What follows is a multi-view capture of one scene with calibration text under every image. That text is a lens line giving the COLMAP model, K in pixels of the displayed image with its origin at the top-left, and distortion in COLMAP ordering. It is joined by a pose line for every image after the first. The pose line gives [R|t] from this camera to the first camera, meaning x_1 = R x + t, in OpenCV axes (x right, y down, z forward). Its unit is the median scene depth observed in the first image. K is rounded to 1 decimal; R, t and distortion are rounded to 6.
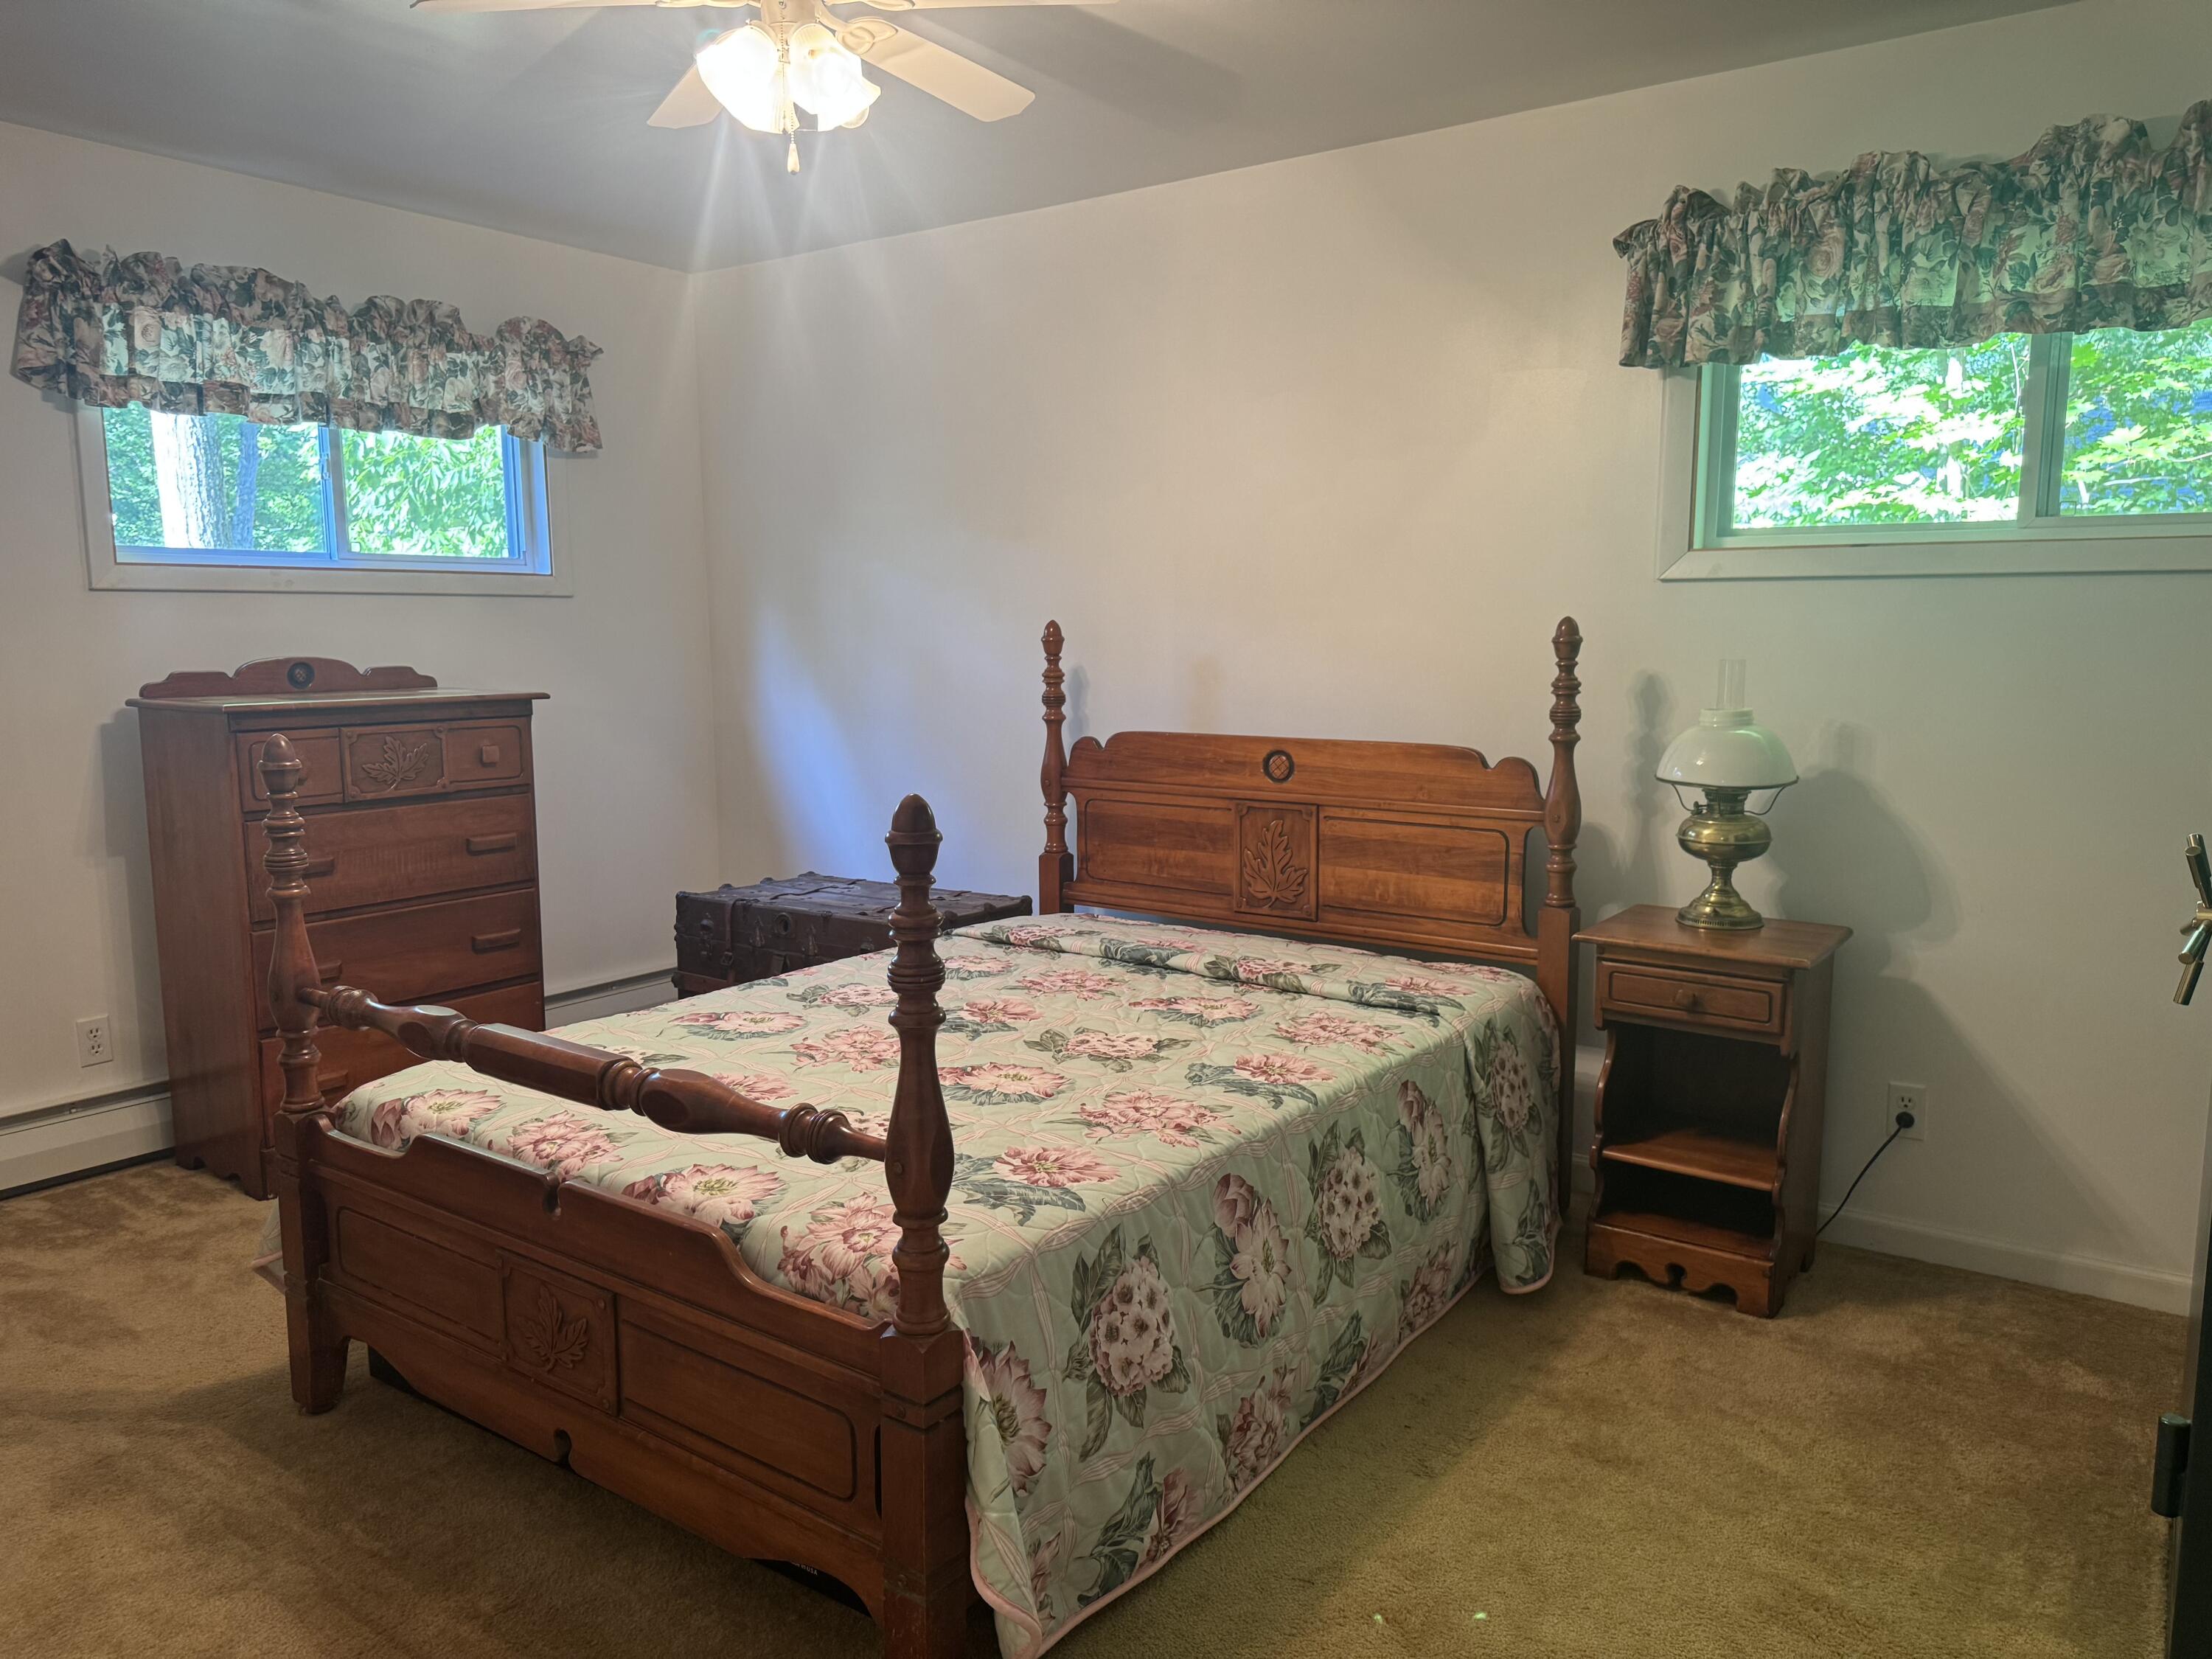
lens RADIAL K [[1655.8, 0, 1106.0], [0, 1655.8, 829.5], [0, 0, 1]] dist [0.110655, -0.000329]
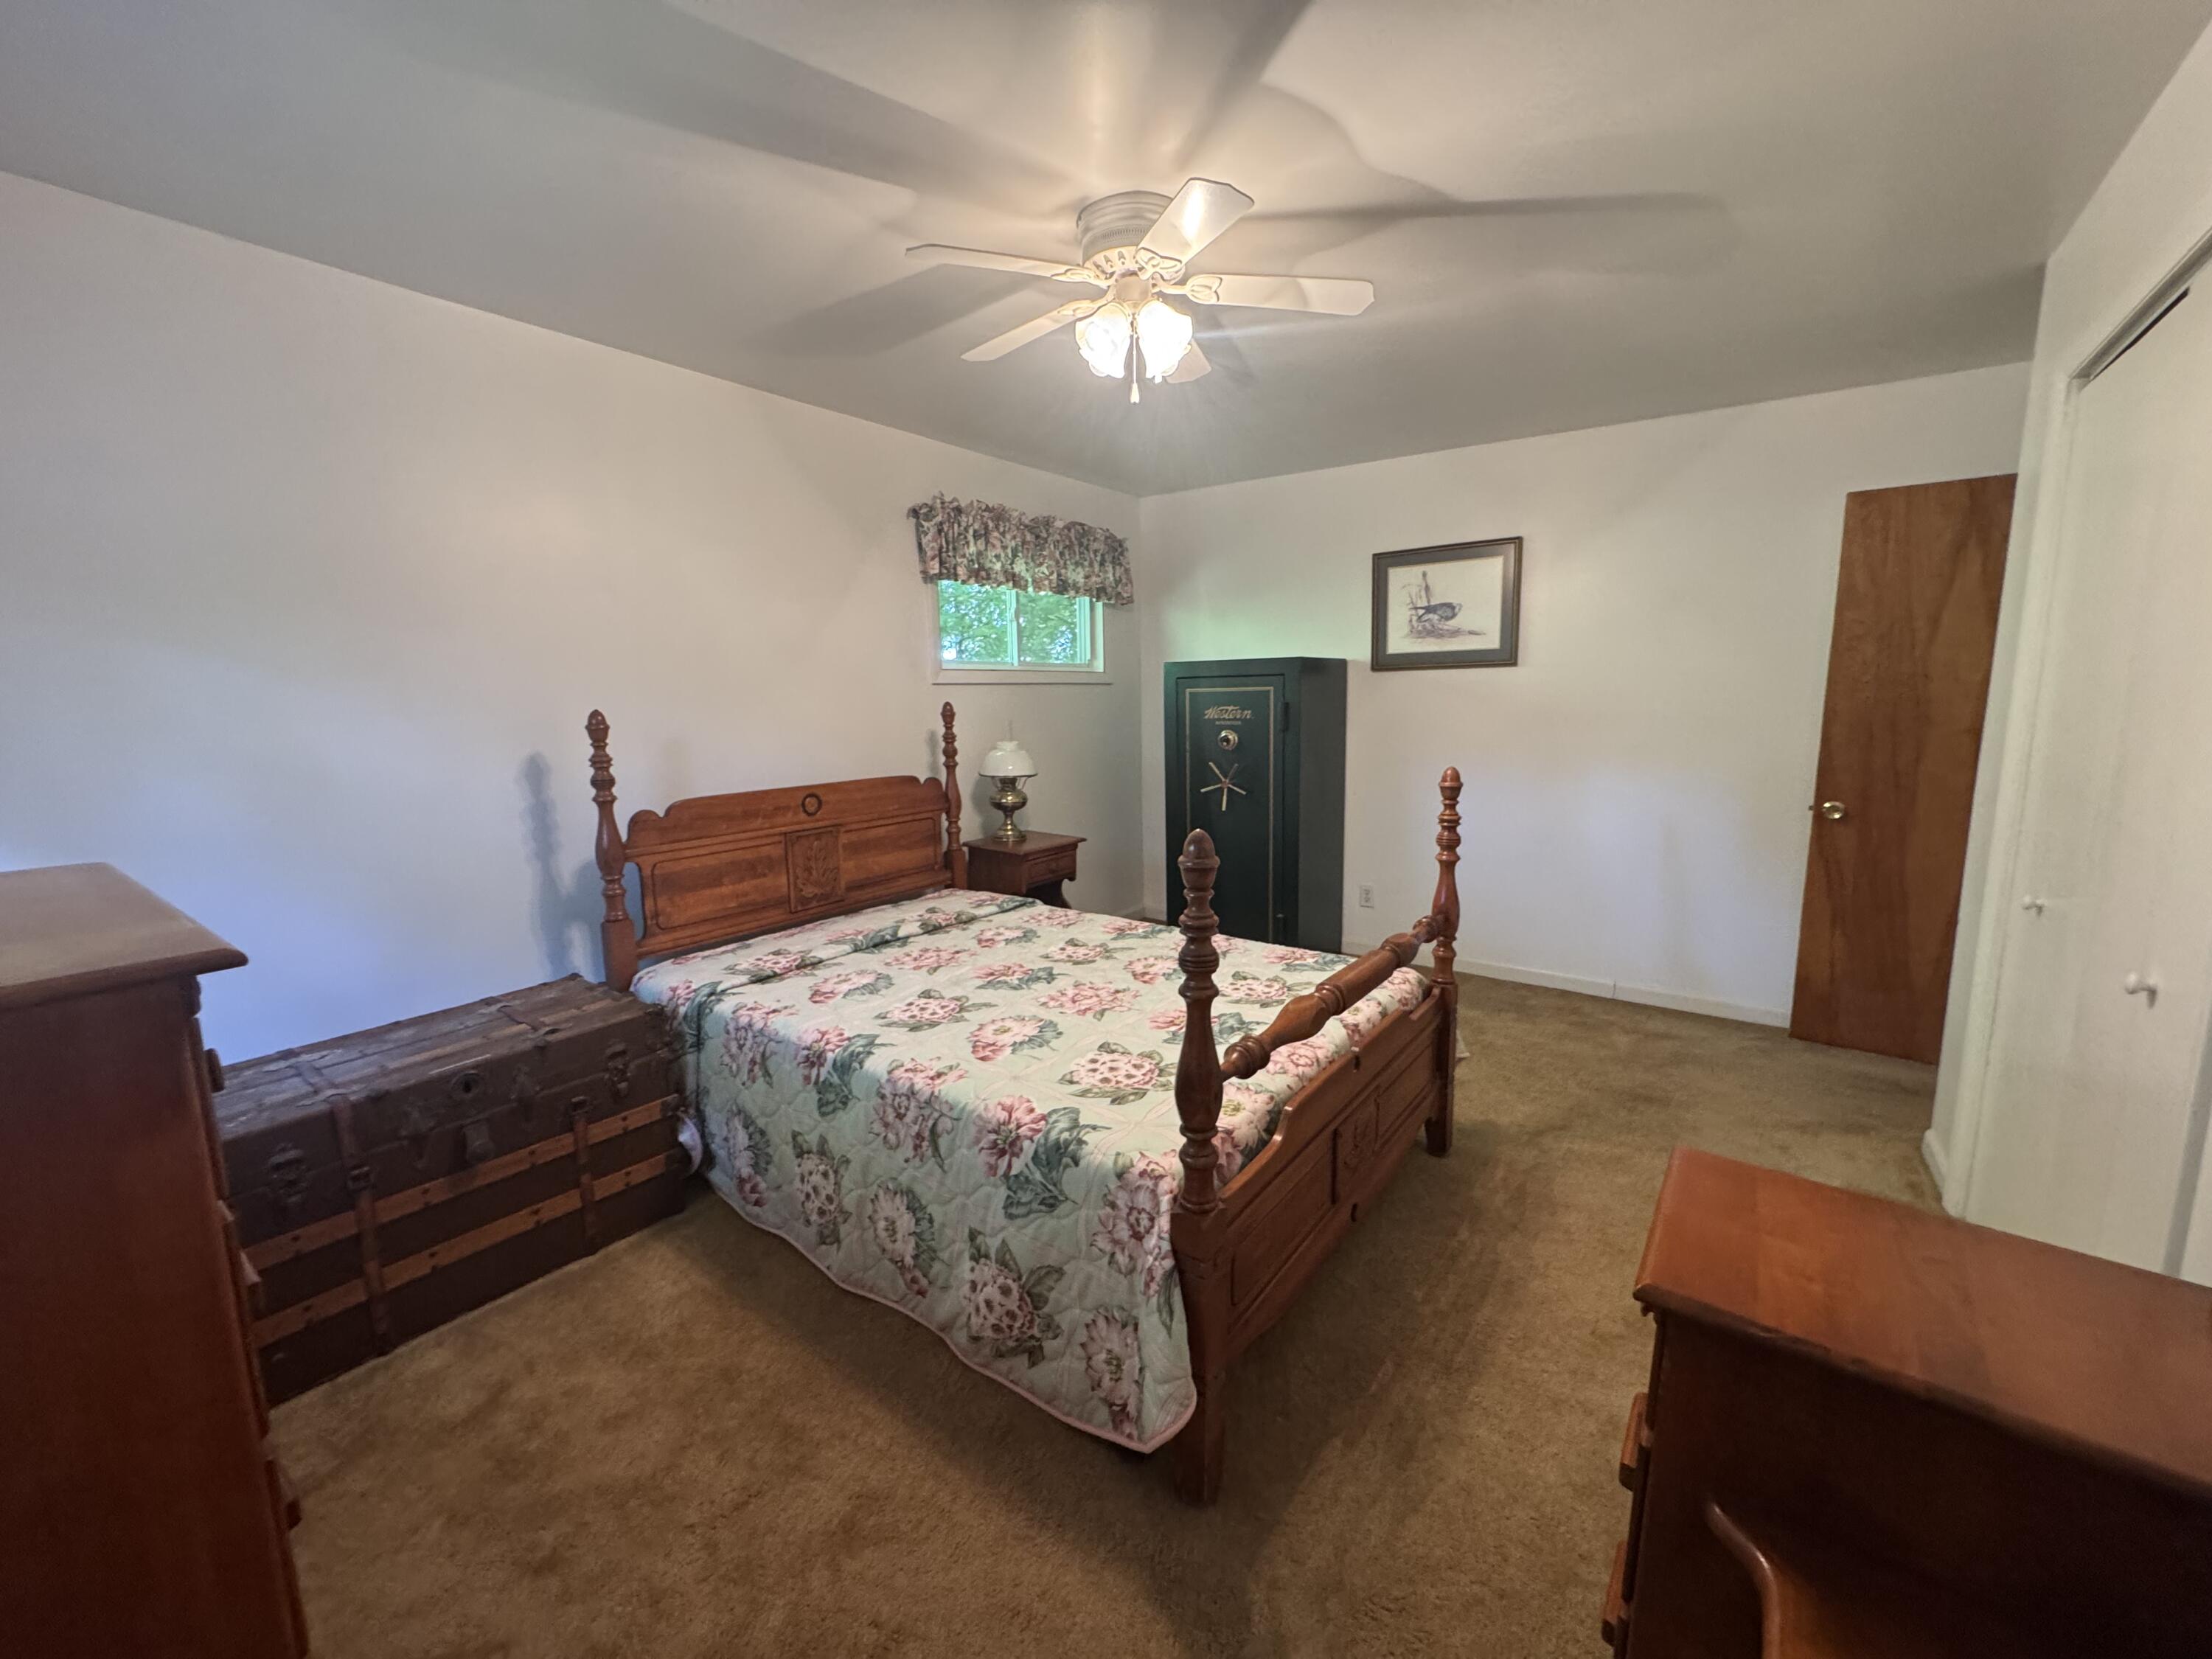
lens RADIAL K [[878.5, 0, 1103.5], [0, 878.5, 827.2], [0, 0, 1]] dist [-0.007826, 0.000818]
pose [[0.007610, -0.137718, 0.990442, -0.707167], [0.154598, 0.978724, 0.134901, -0.088733], [-0.987948, 0.152093, 0.028739, 0.773699]]
